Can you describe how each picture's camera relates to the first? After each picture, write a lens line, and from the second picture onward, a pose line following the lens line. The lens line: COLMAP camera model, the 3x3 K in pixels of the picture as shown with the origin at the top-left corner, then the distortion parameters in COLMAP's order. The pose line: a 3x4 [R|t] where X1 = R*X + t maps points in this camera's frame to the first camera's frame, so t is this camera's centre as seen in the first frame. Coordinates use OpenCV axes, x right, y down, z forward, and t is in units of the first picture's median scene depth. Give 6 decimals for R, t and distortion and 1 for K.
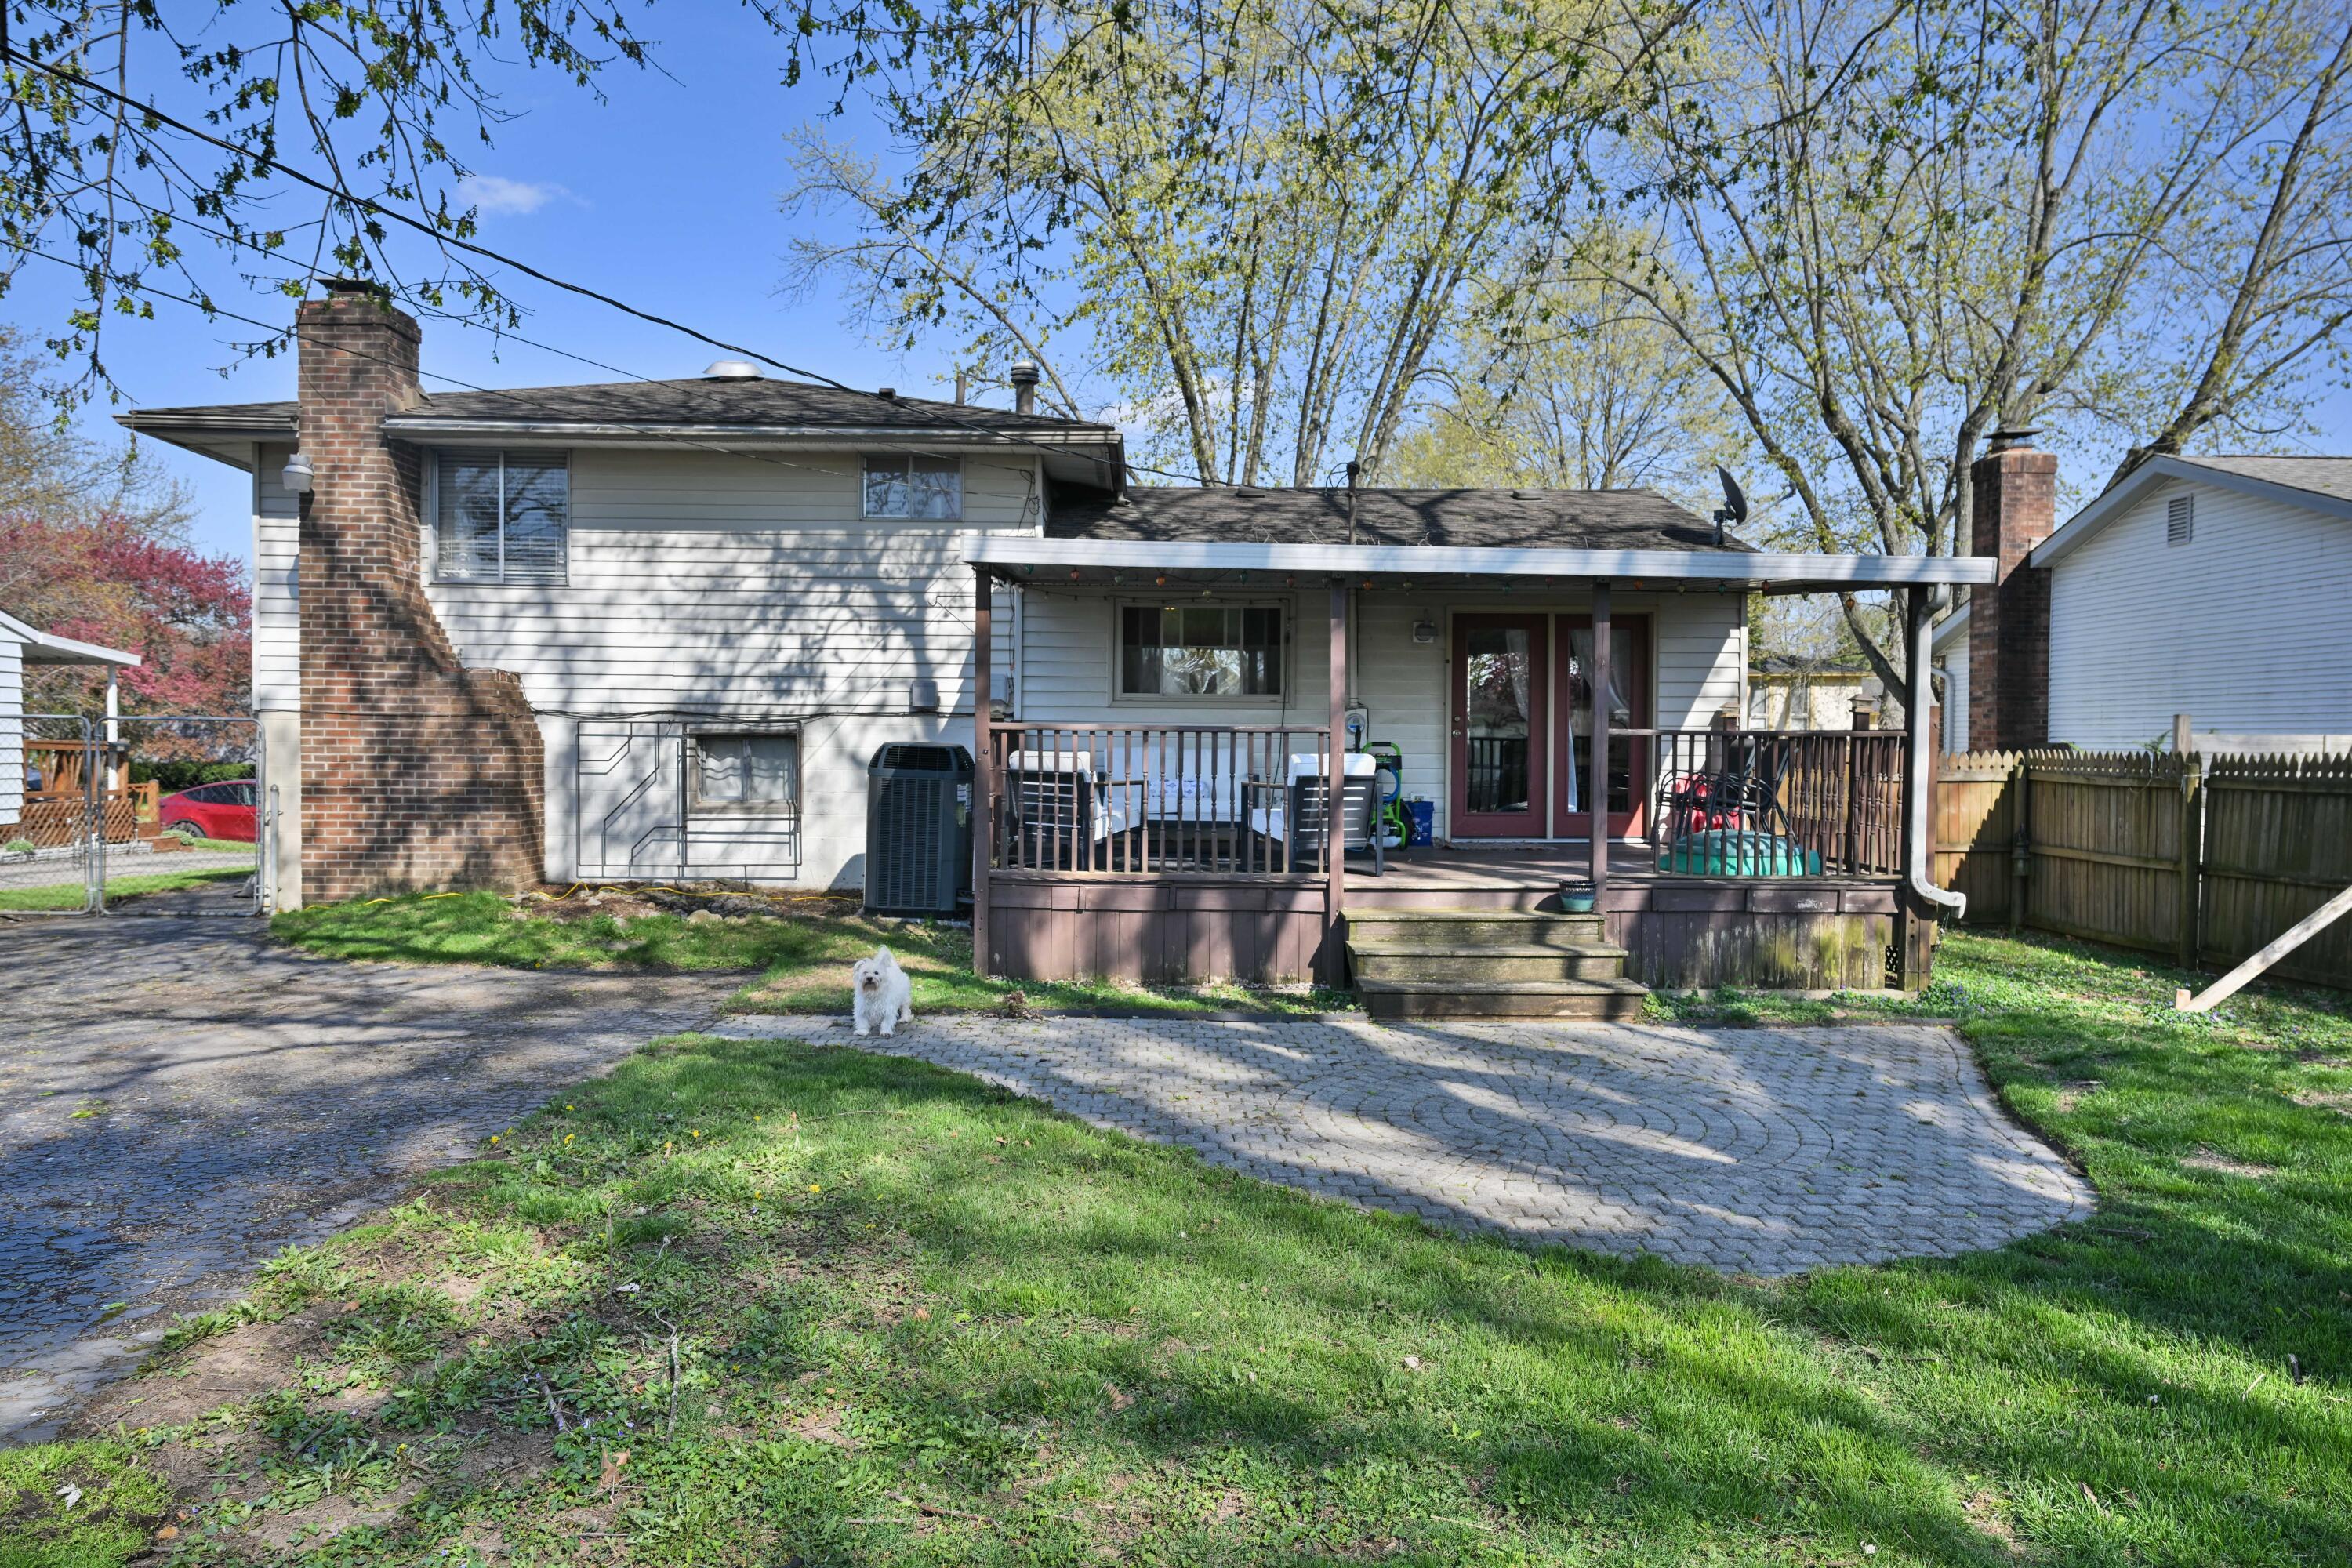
lens RADIAL K [[1574.0, 0, 1177.2], [0, 1574.0, 779.8], [0, 0, 1]] dist [0.000056, 0.001946]
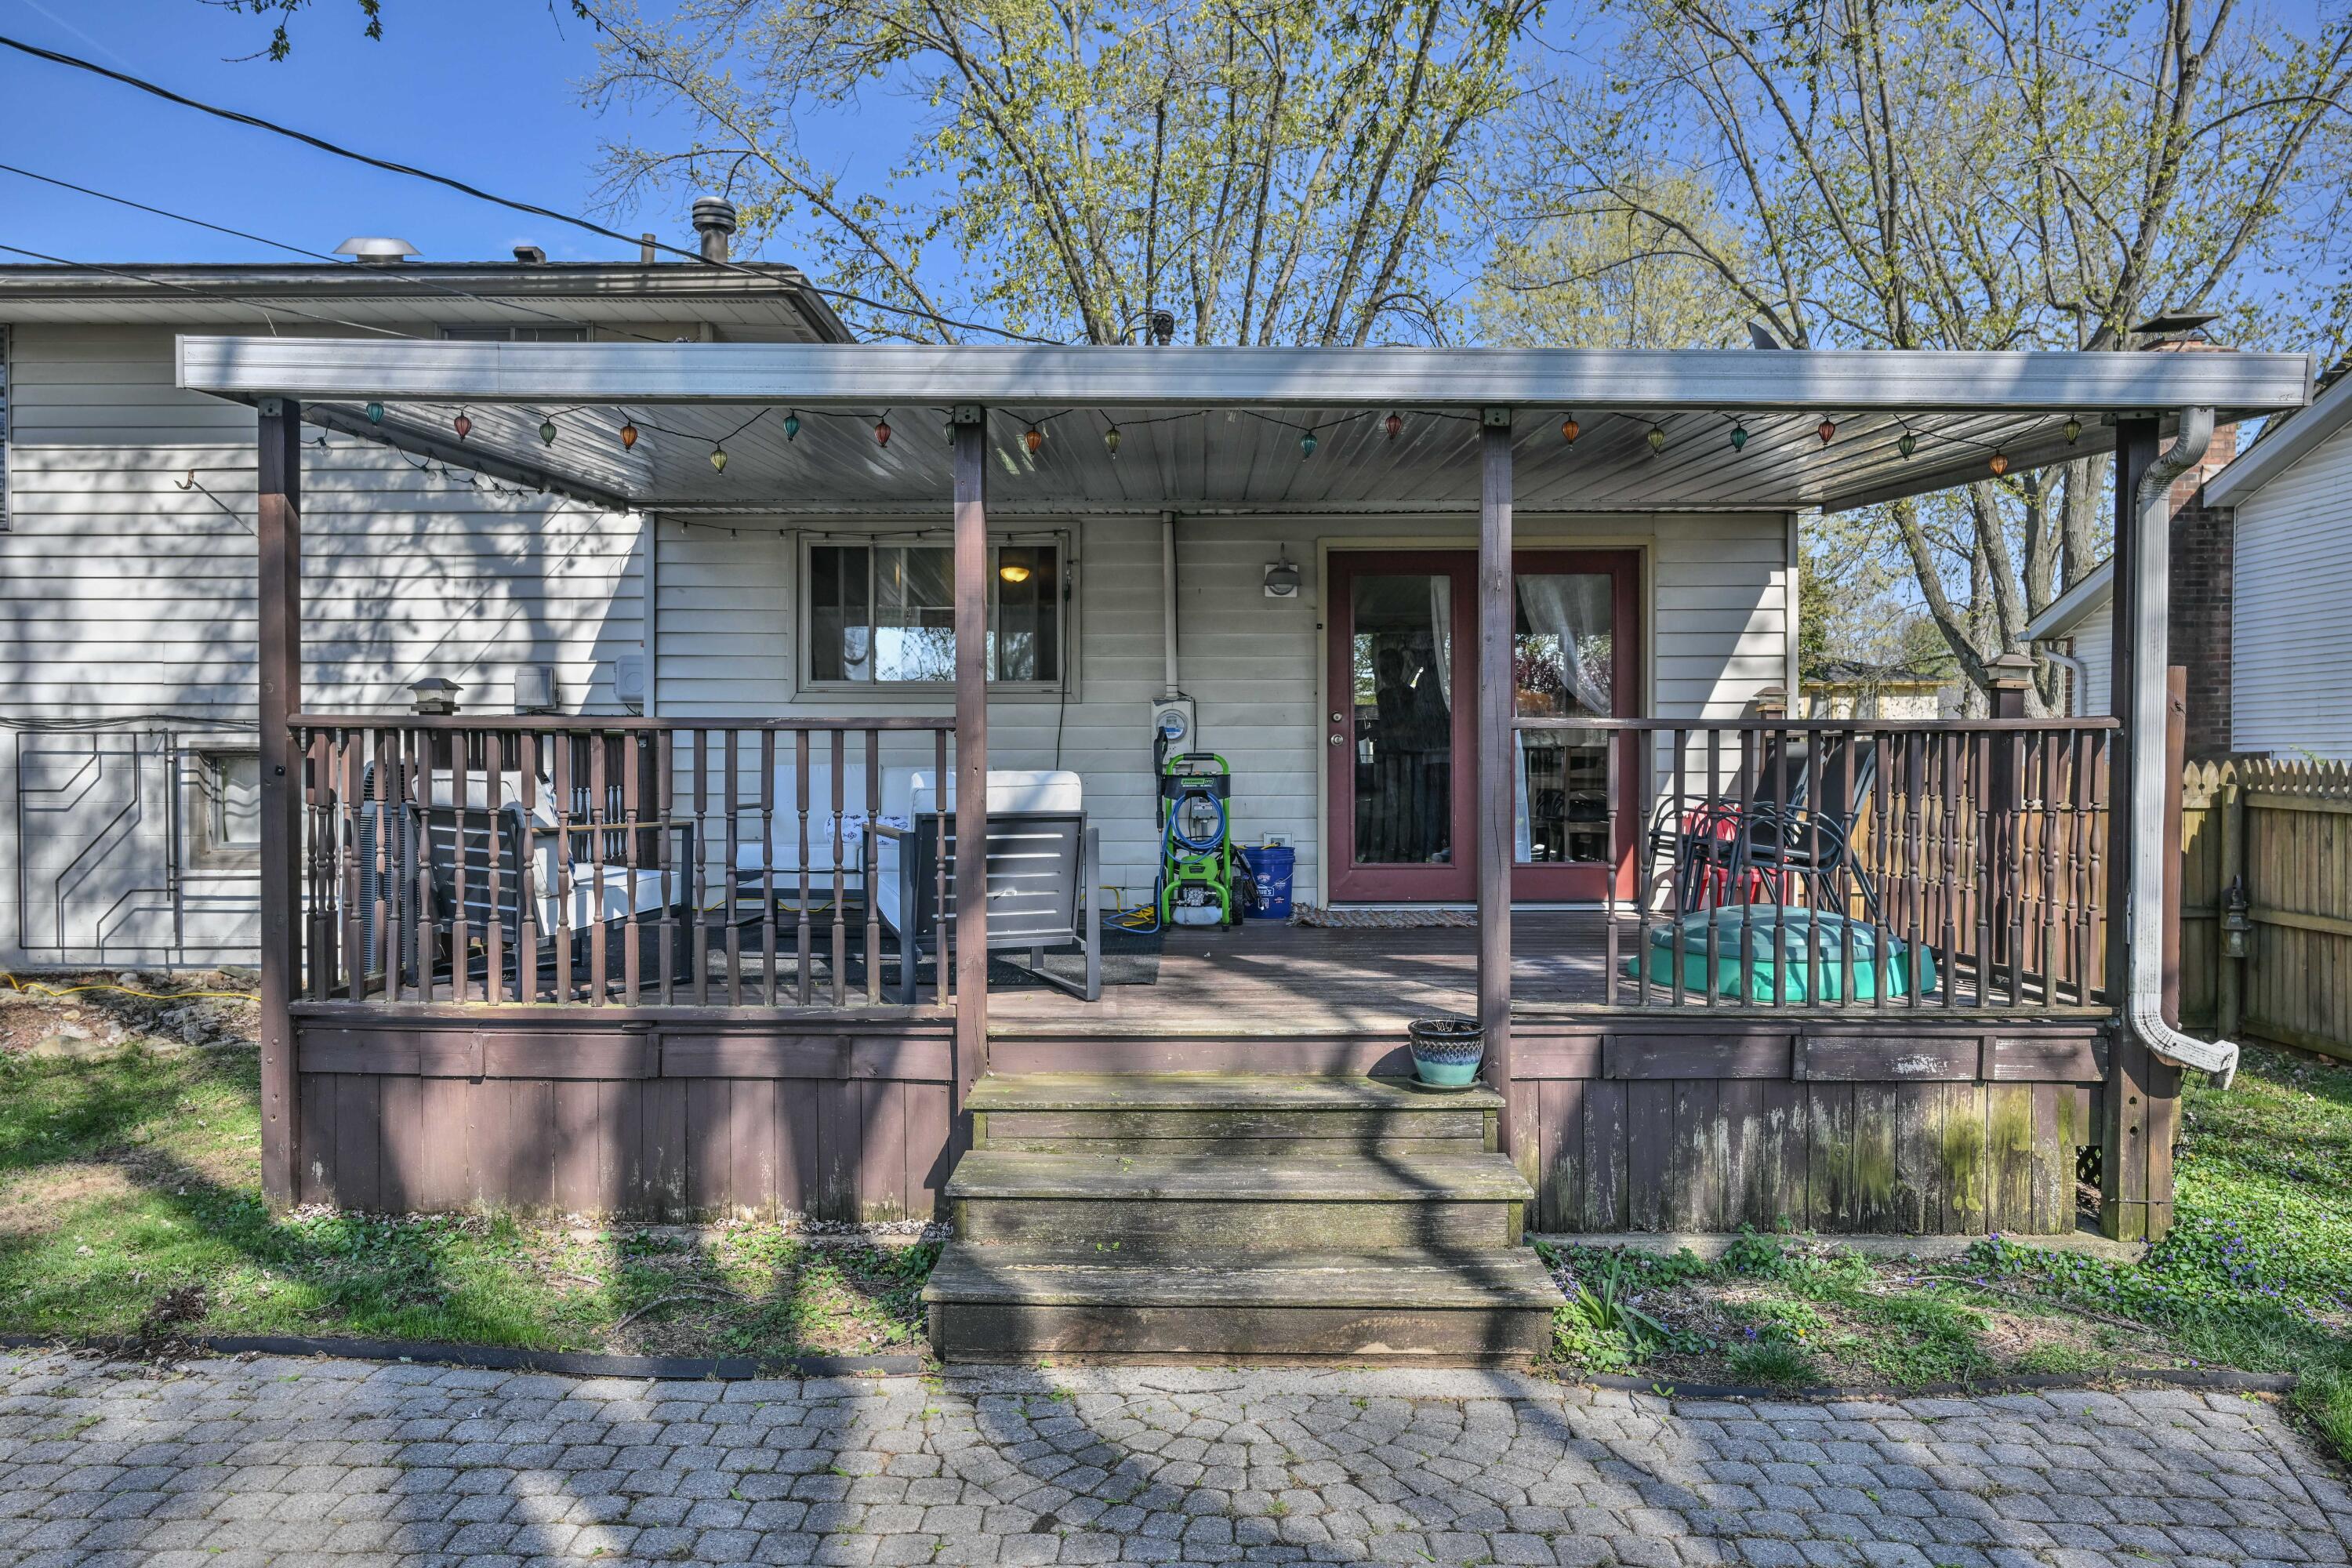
lens RADIAL K [[1574.0, 0, 1174.5], [0, 1574.0, 789.0], [0, 0, 1]] dist [0.000056, 0.001946]
pose [[0.999328, -0.006136, -0.036123, 0.140444], [0.005787, 0.999936, -0.009755, -0.003811], [0.036181, 0.009539, 0.999300, 0.376824]]
